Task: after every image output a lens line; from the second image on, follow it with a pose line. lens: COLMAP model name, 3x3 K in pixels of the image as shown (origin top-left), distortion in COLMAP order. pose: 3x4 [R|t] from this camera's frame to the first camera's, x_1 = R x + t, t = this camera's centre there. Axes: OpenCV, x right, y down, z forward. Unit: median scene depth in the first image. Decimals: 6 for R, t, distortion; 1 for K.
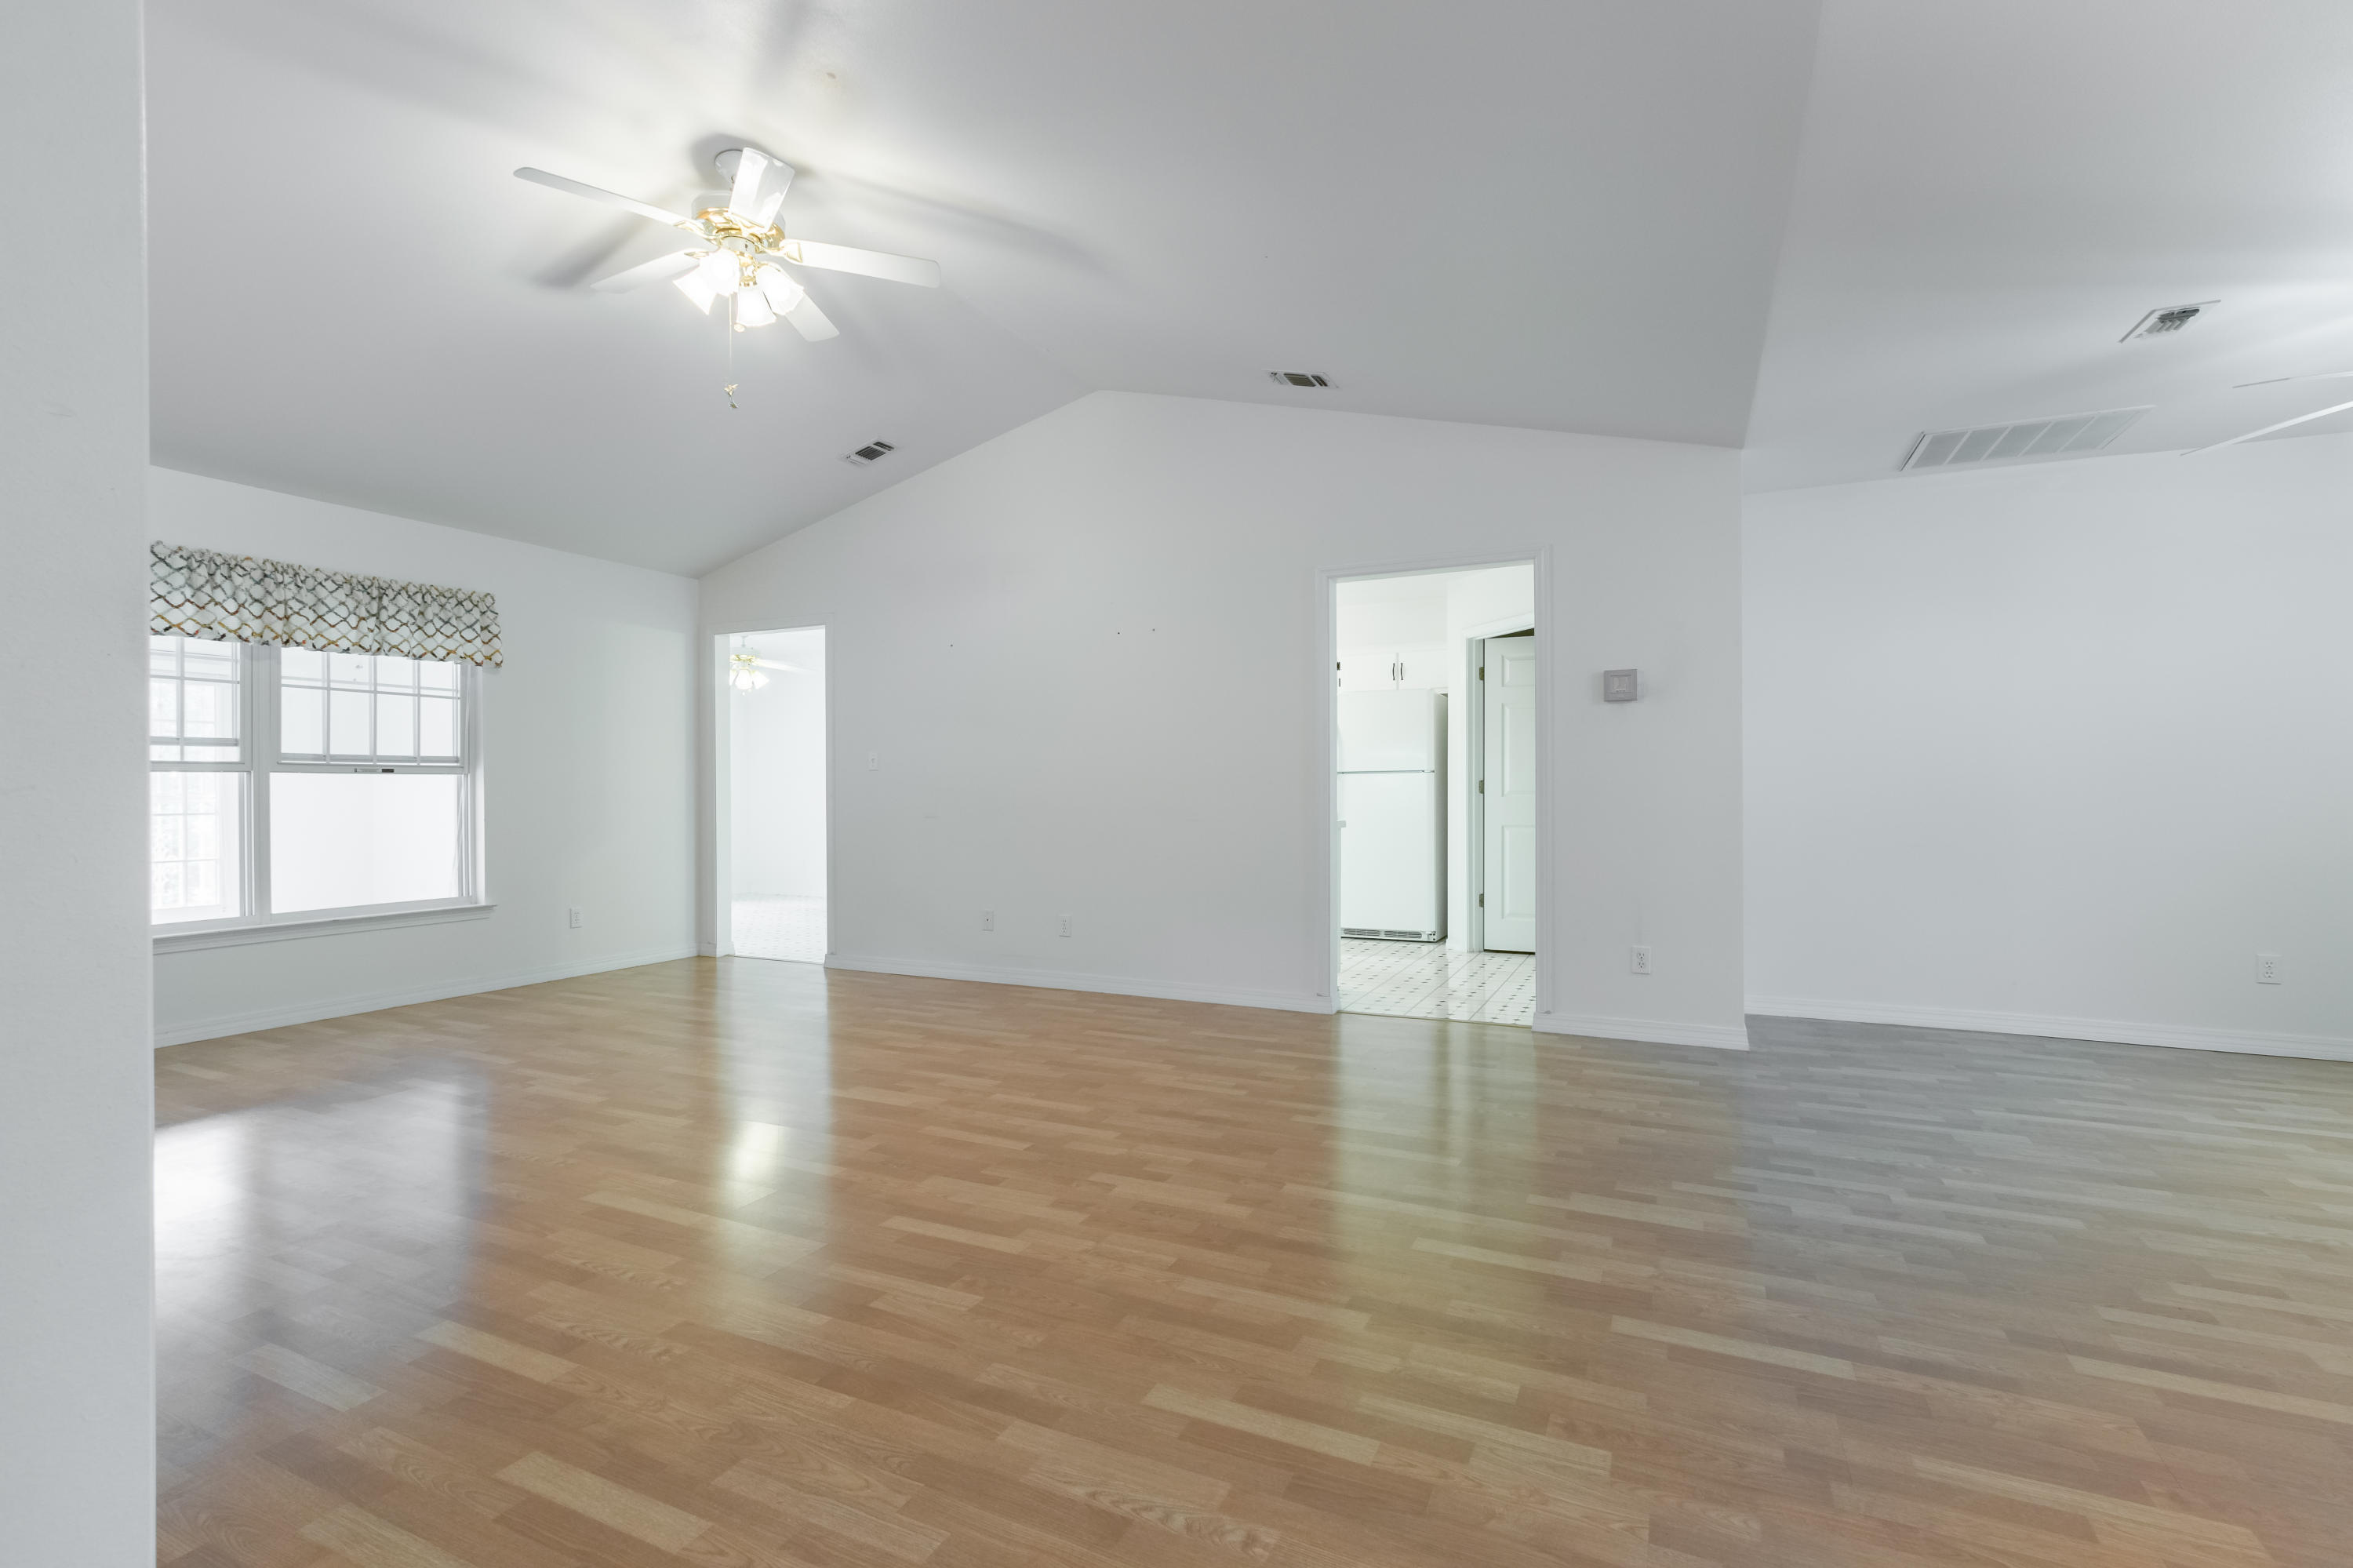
lens RADIAL K [[1064.2, 0, 1189.1], [0, 1064.2, 798.6], [0, 0, 1]] dist [0.003876, -0.000461]
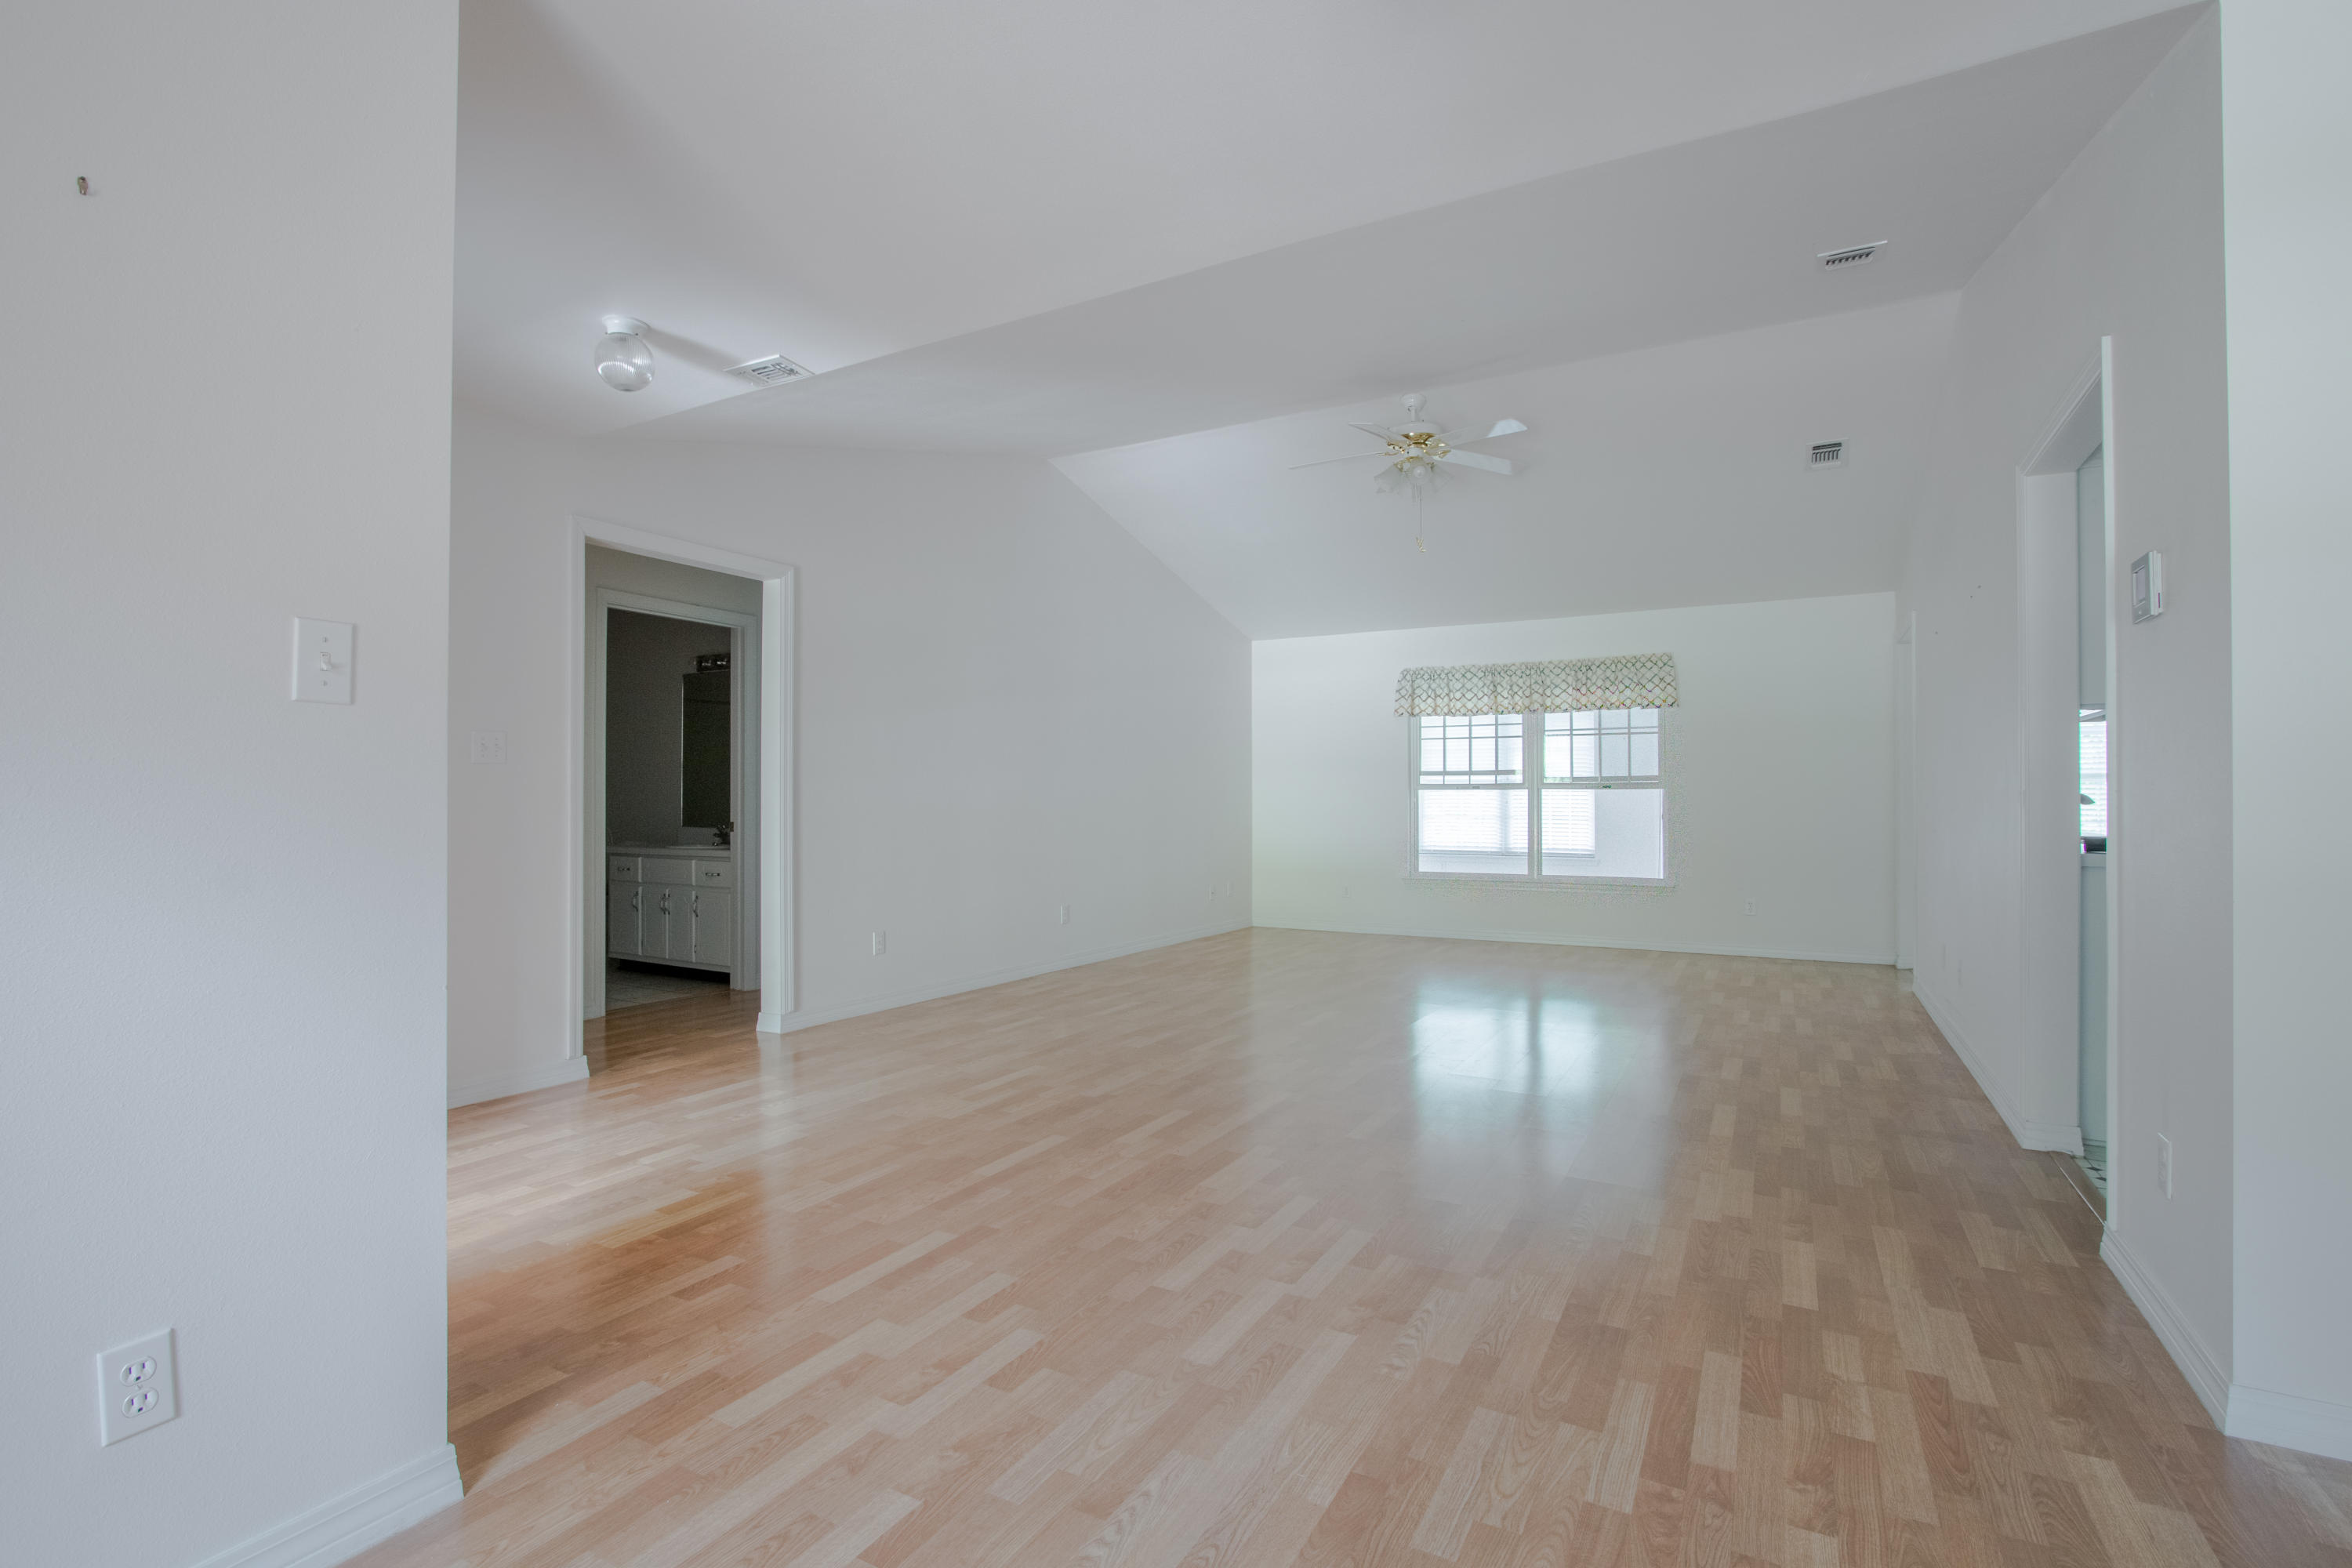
lens RADIAL K [[1063.7, 0, 1151.2], [0, 1063.7, 790.0], [0, 0, 1]] dist [0.003876, -0.000461]
pose [[-0.072326, -0.005498, -0.997366, 0.926555], [-0.012517, 0.999911, -0.004604, -0.008144], [0.997303, 0.012151, -0.072388, 0.582933]]
